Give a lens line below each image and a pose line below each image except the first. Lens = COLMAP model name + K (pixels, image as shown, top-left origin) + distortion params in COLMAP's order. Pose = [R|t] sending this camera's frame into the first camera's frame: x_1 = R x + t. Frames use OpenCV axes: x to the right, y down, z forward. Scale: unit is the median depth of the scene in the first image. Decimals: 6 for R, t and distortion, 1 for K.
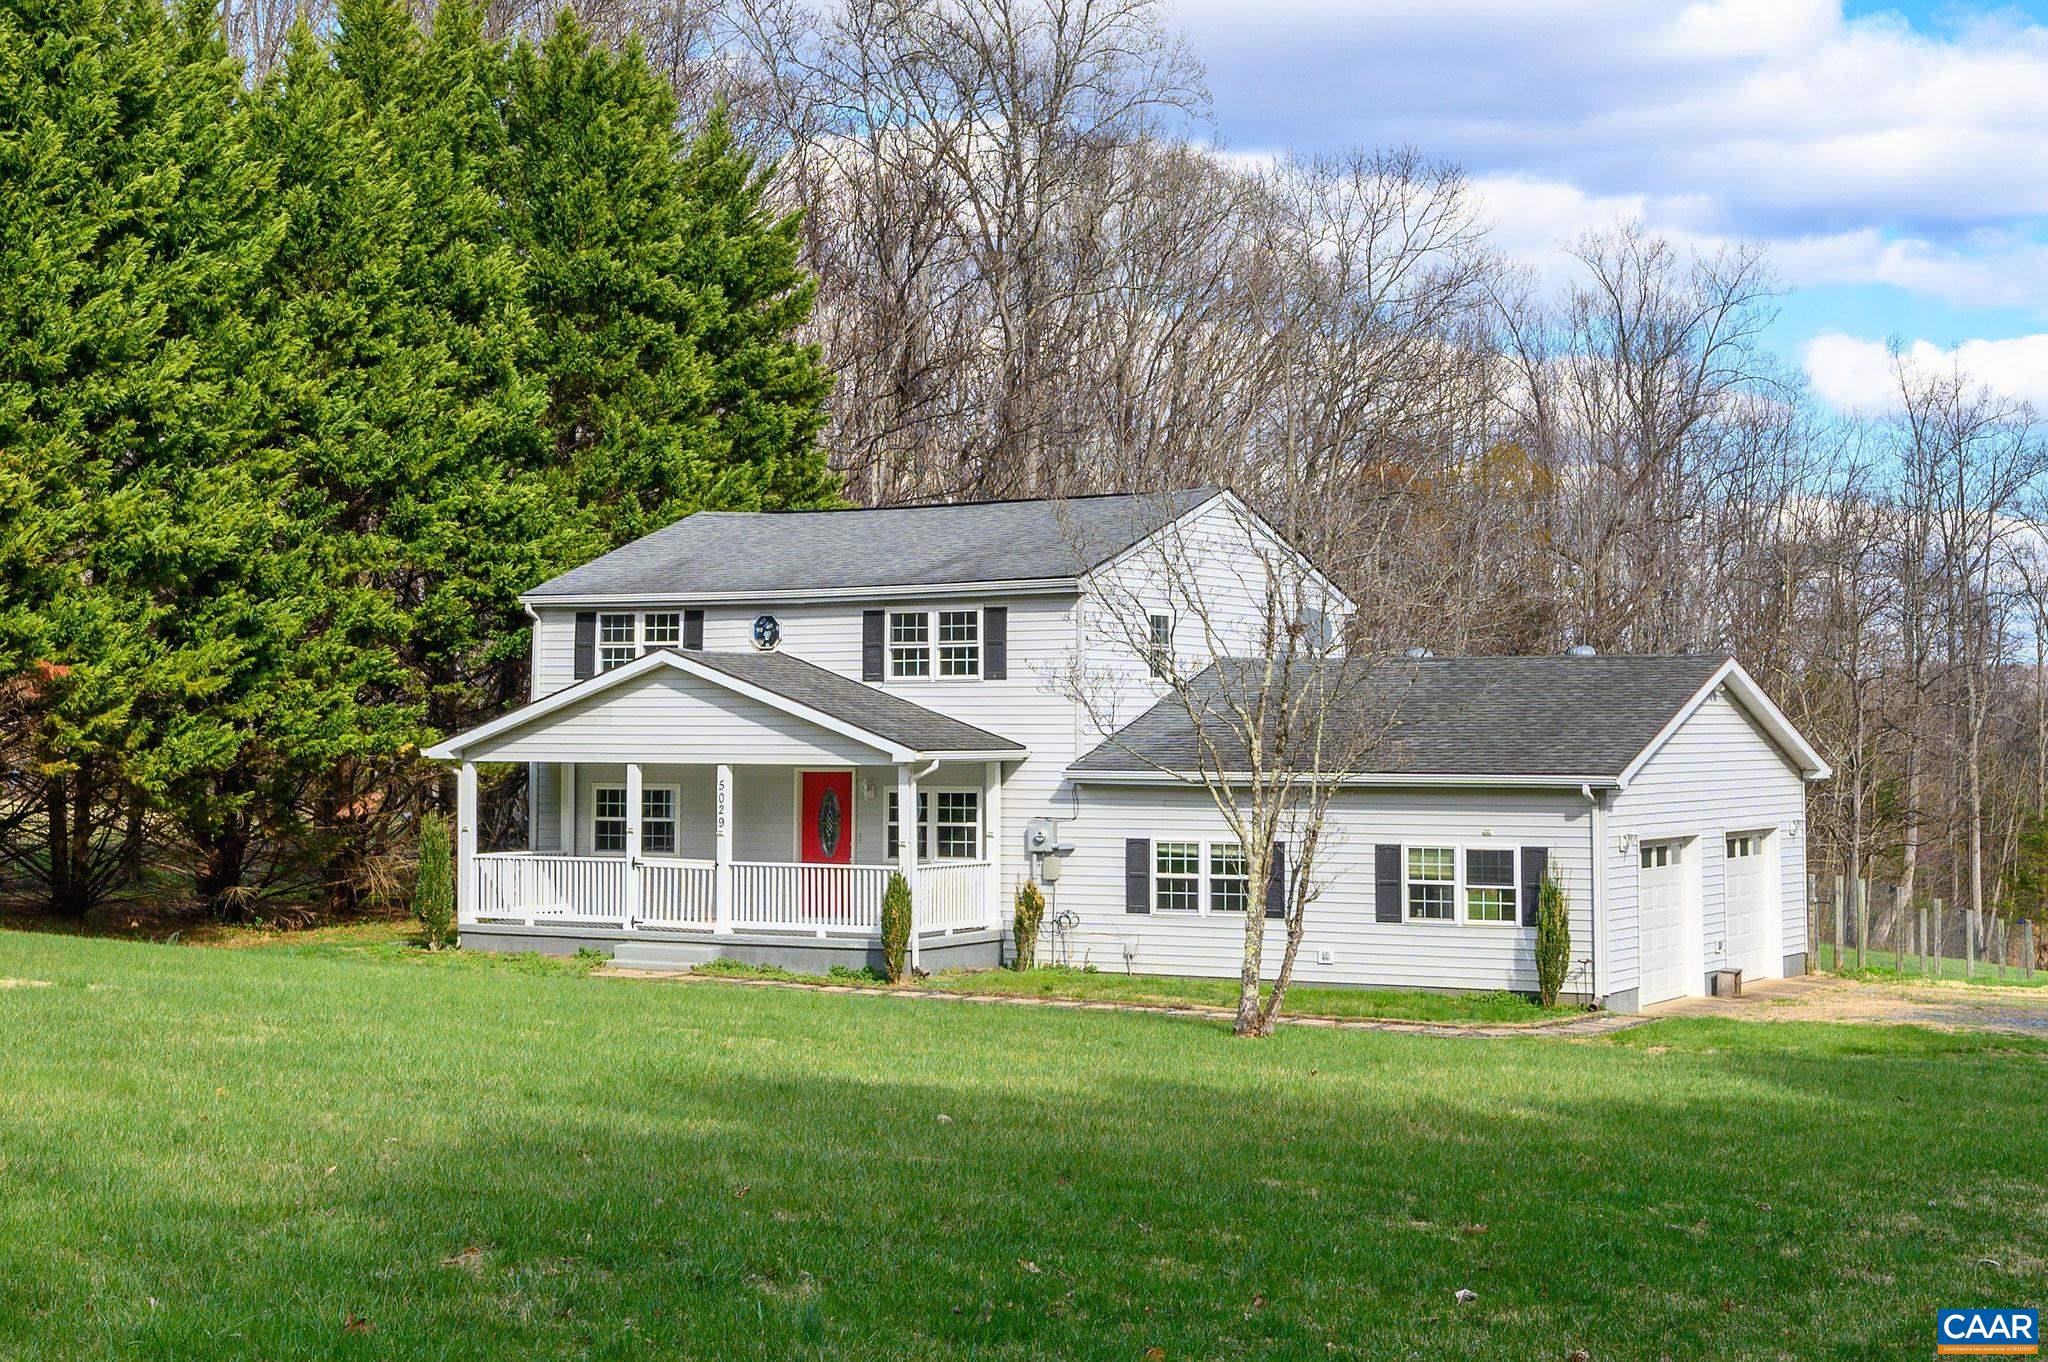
lens RADIAL K [[3179.6, 0, 1020.3], [0, 3179.6, 594.7], [0, 0, 1]] dist [-0.028881, -0.002344]
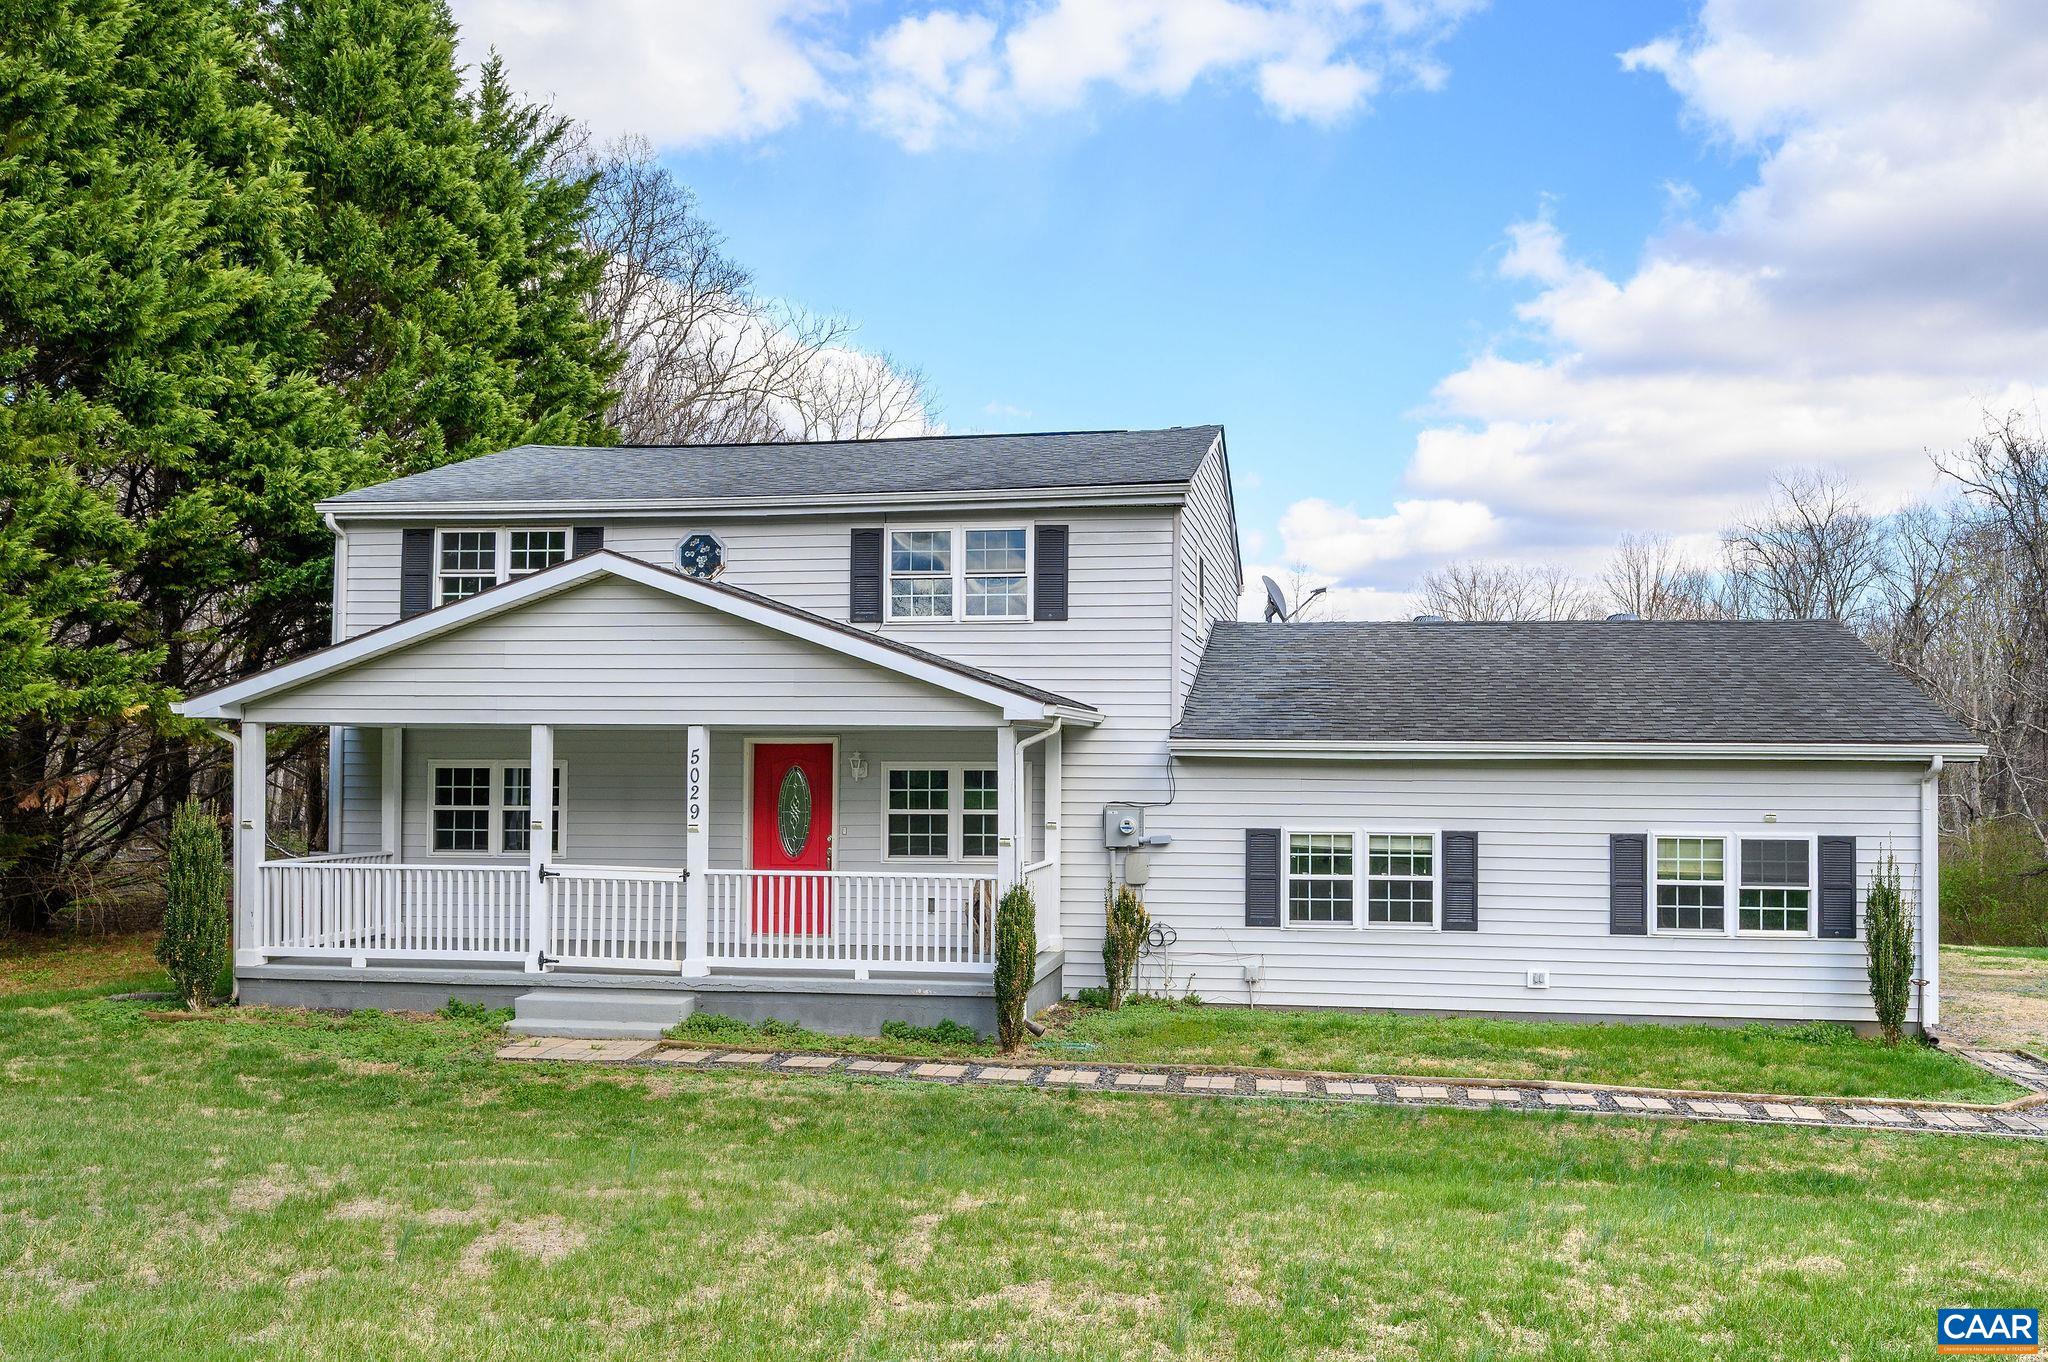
lens RADIAL K [[1613.1, 0, 1129.1], [0, 1613.1, 756.7], [0, 0, 1]] dist [0.000276, -0.005398]
pose [[0.924715, 0.006306, 0.380608, -0.136612], [-0.021239, 0.999160, 0.035048, 0.045229], [-0.380067, -0.040493, 0.924072, 0.637174]]
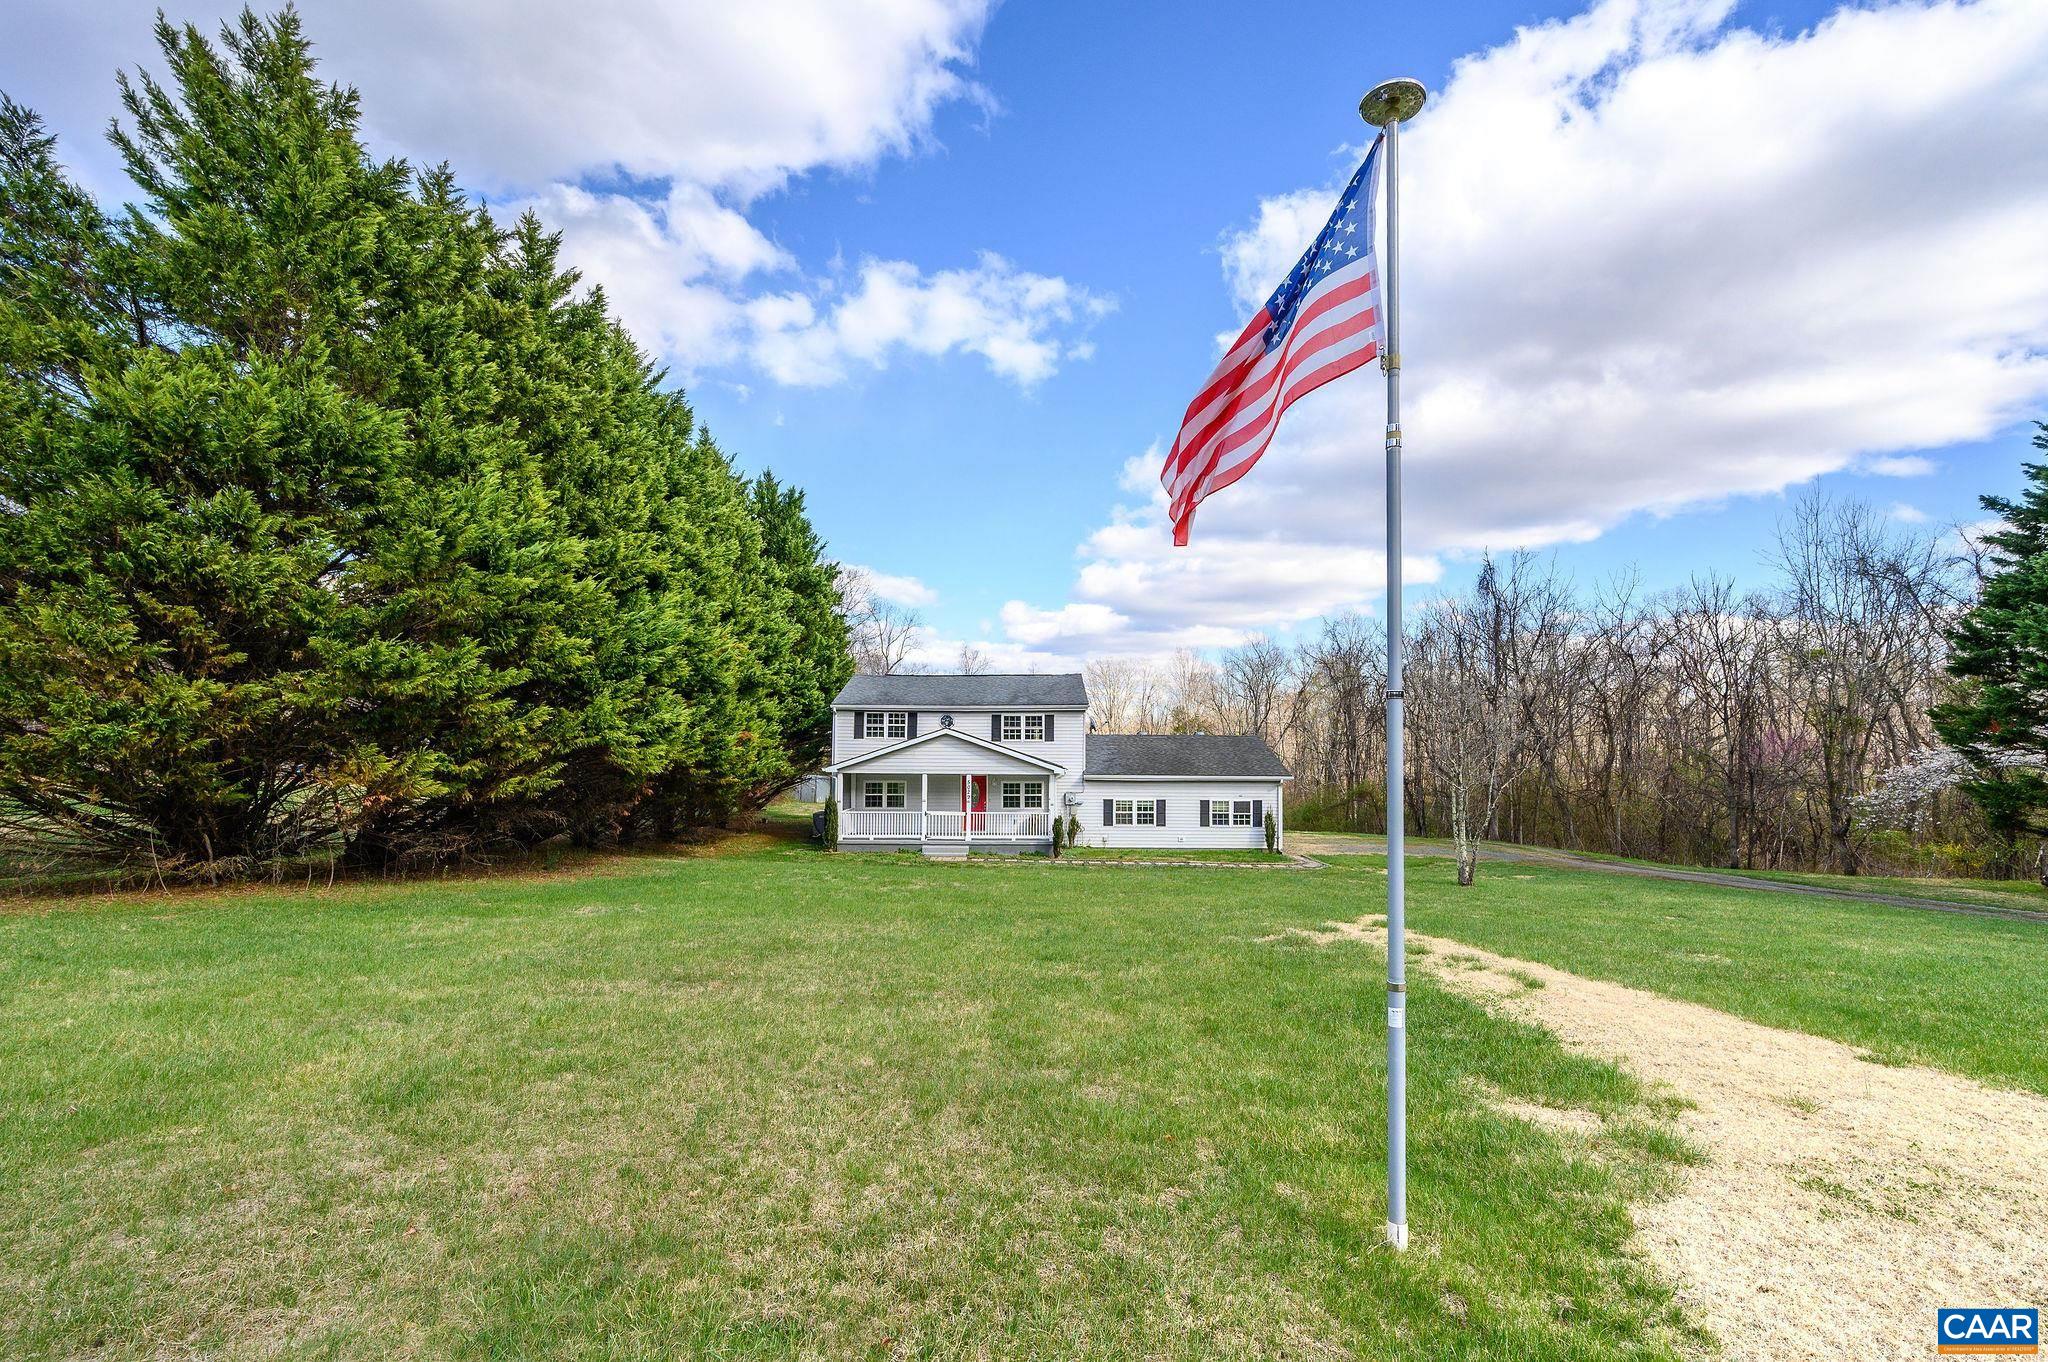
lens RADIAL K [[857.6, 0, 1044.9], [0, 857.6, 739.8], [0, 0, 1]] dist [0.002146, 0.000262]
pose [[0.855542, 0.009575, 0.517645, -0.390313], [-0.026689, 0.999315, 0.025625, 0.006635], [-0.517045, -0.035739, 0.855212, 0.376035]]
